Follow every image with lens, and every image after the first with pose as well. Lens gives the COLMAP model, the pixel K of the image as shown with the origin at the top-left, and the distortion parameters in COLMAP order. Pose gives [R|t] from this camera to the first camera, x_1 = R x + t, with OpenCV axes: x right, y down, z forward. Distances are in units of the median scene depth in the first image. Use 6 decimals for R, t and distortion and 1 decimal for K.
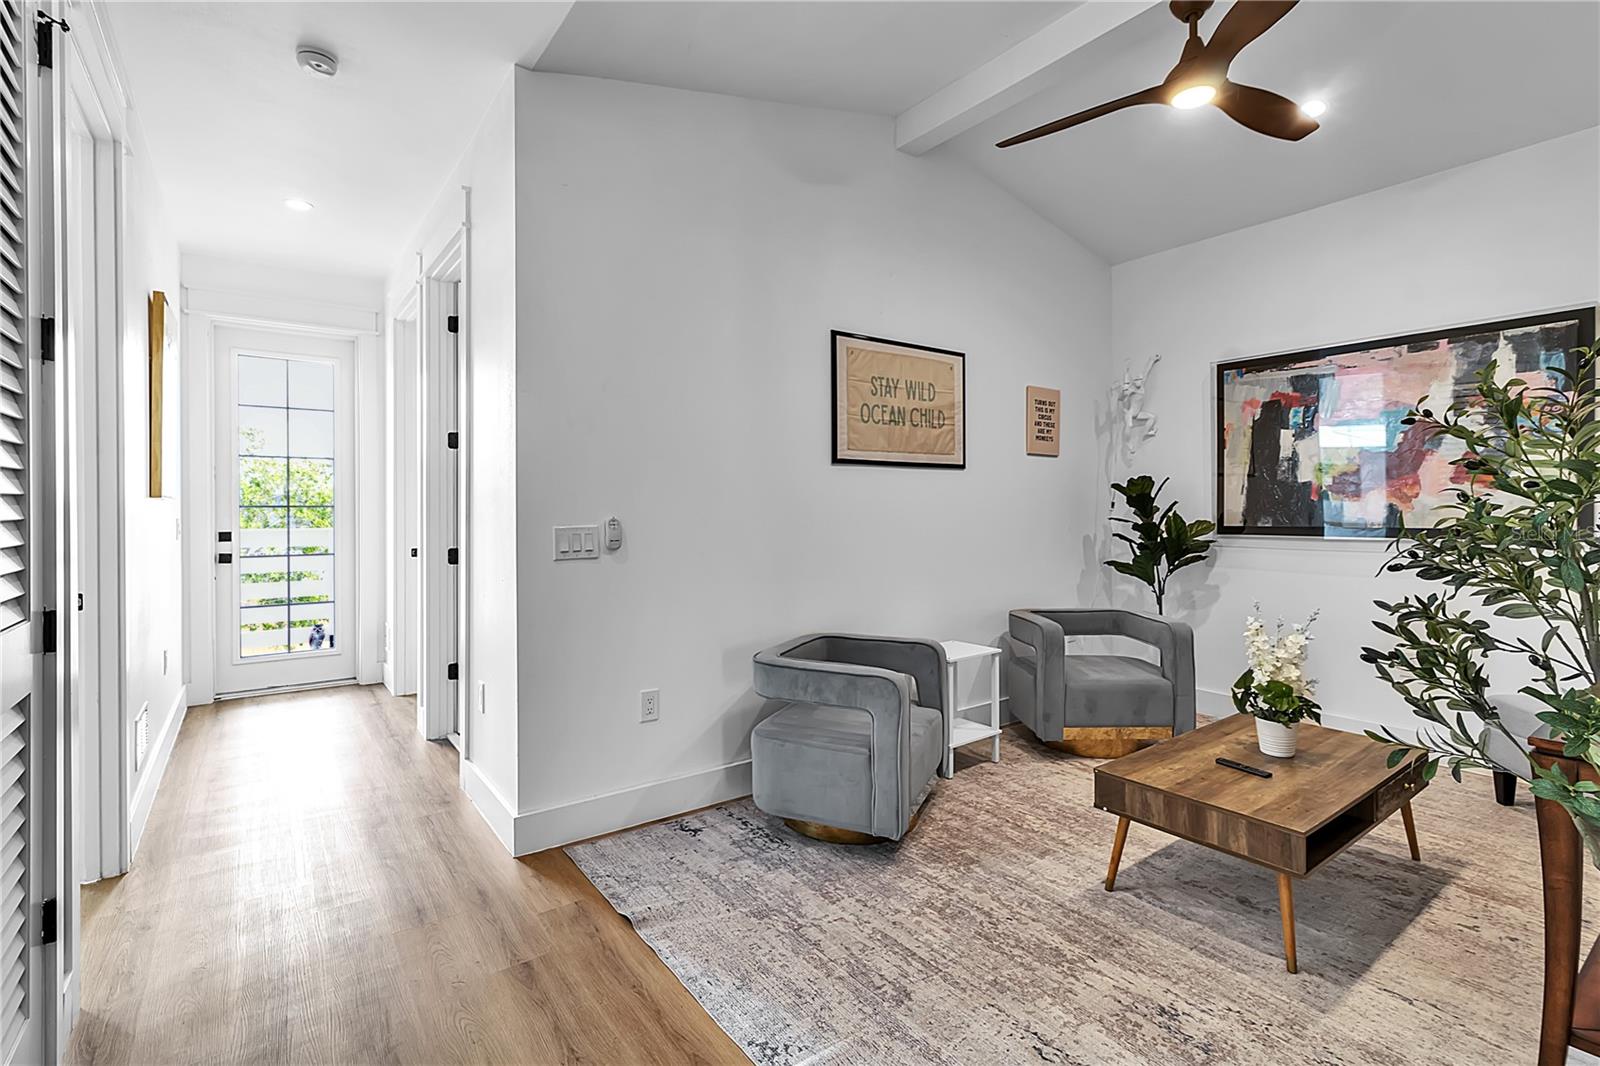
lens RADIAL K [[737.8, 0, 797.0], [0, 737.8, 520.0], [0, 0, 1]] dist [0.006086, -0.000830]
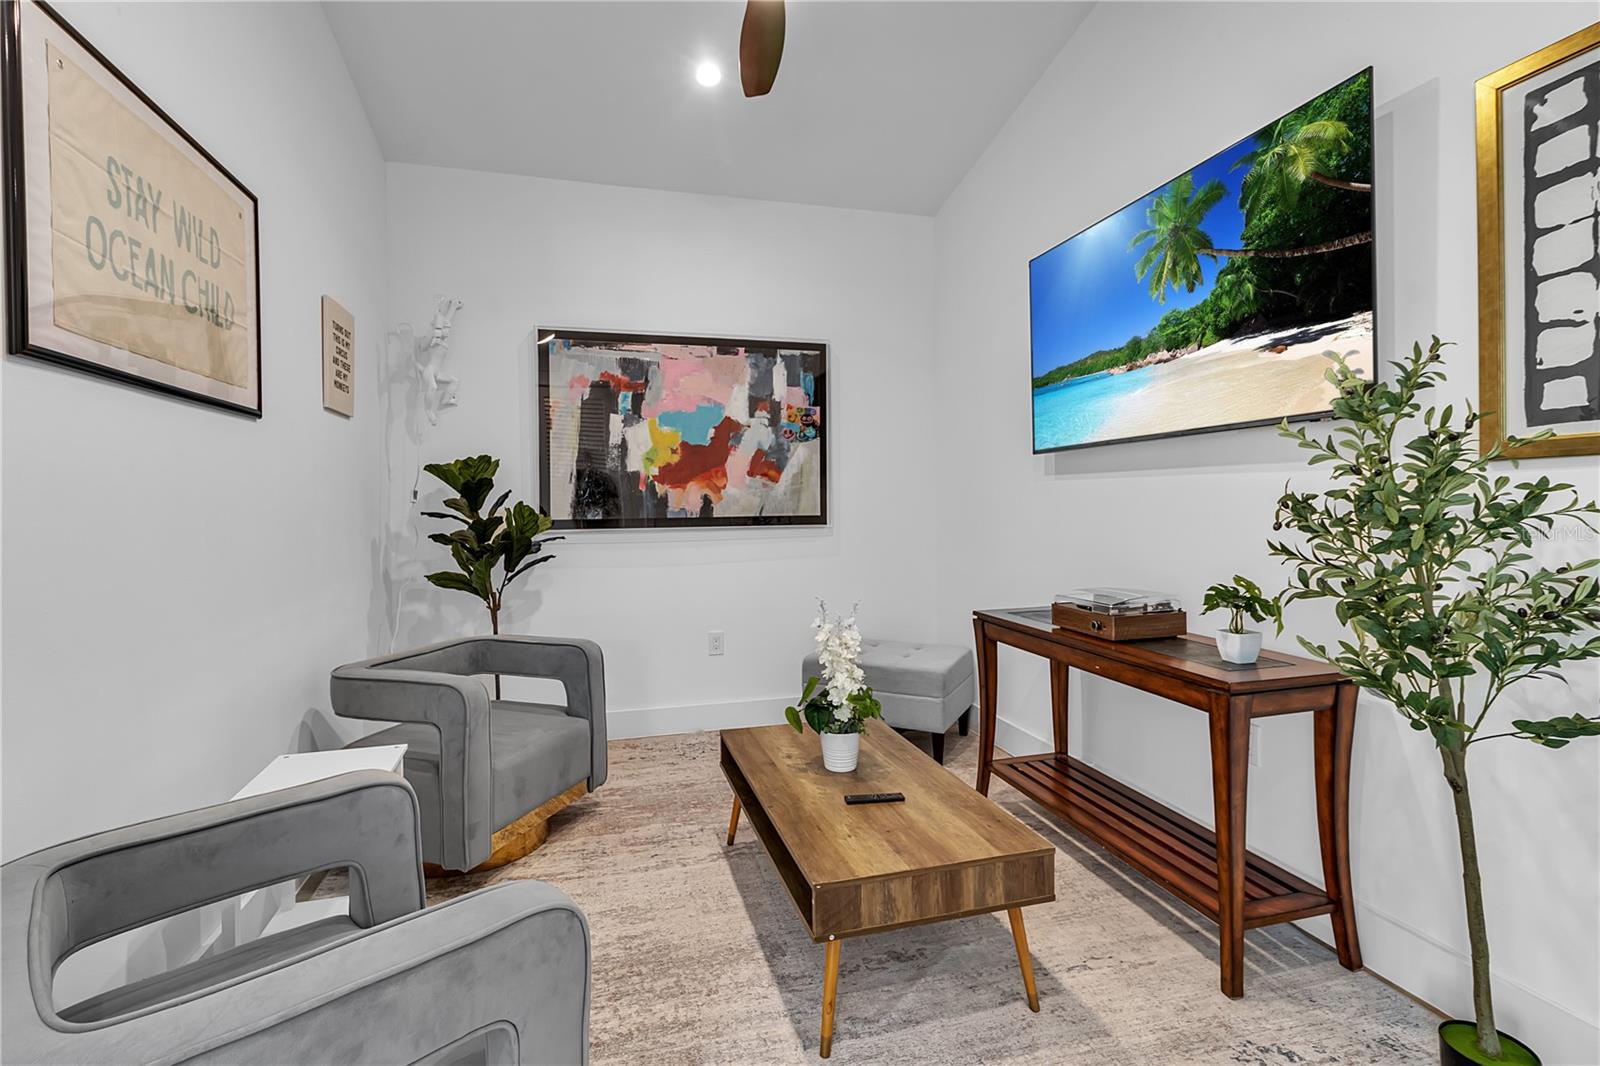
lens RADIAL K [[737.8, 0, 799.6], [0, 737.8, 514.1], [0, 0, 1]] dist [0.006086, -0.000830]
pose [[0.358660, -0.012779, 0.933381, -0.135973], [0.021214, 0.999760, 0.005536, 0.003049], [-0.933227, 0.017815, 0.358845, 0.503096]]
